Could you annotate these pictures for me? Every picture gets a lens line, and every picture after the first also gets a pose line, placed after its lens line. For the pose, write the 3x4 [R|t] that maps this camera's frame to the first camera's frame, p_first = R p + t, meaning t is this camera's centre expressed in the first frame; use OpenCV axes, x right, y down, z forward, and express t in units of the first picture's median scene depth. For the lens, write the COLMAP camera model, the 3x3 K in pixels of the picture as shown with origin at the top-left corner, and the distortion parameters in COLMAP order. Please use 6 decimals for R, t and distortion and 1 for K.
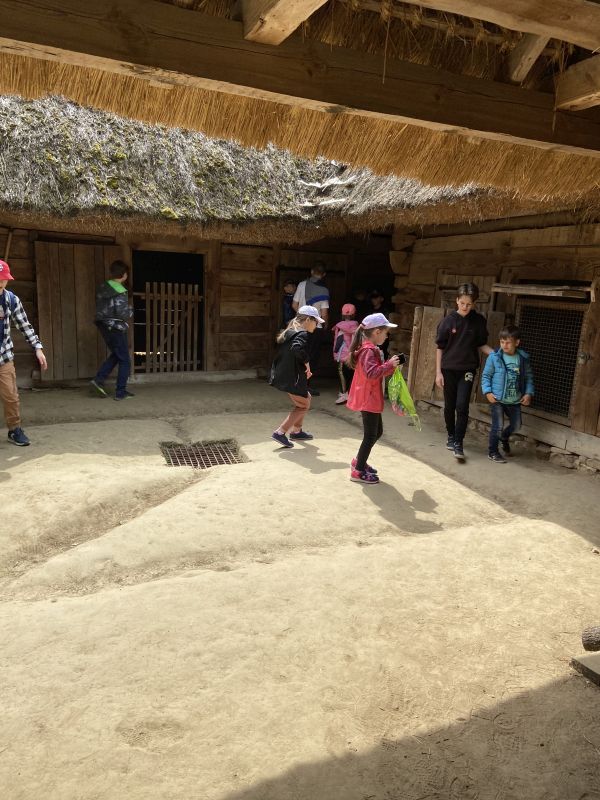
lens RADIAL K [[592.0, 0, 302.6], [0, 592.0, 404.0], [0, 0, 1]] dist [0.046702, -0.024157]
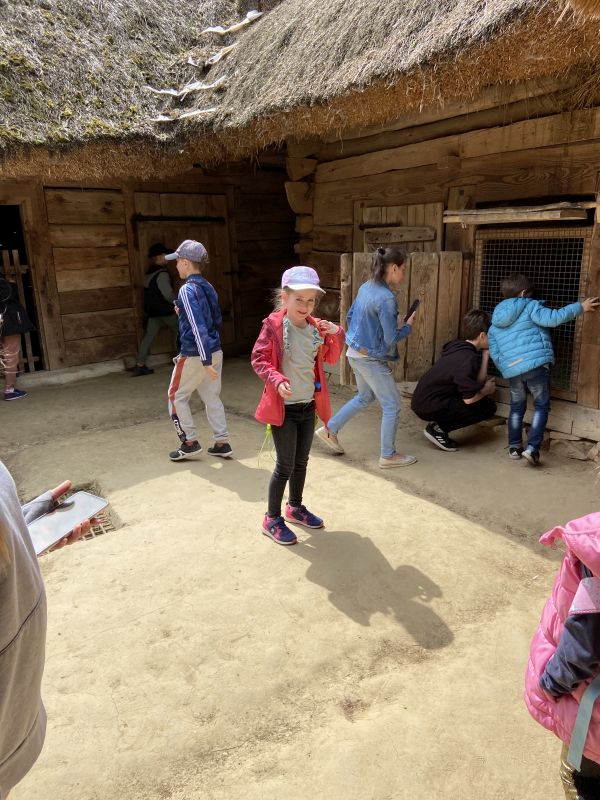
lens RADIAL K [[592.0, 0, 303.9], [0, 592.0, 392.2], [0, 0, 1]] dist [0.046702, -0.024157]
pose [[0.973530, -0.127902, 0.189423, -0.004018], [0.118606, 0.991147, 0.059672, -0.044577], [-0.195378, -0.035626, 0.980081, 0.288659]]
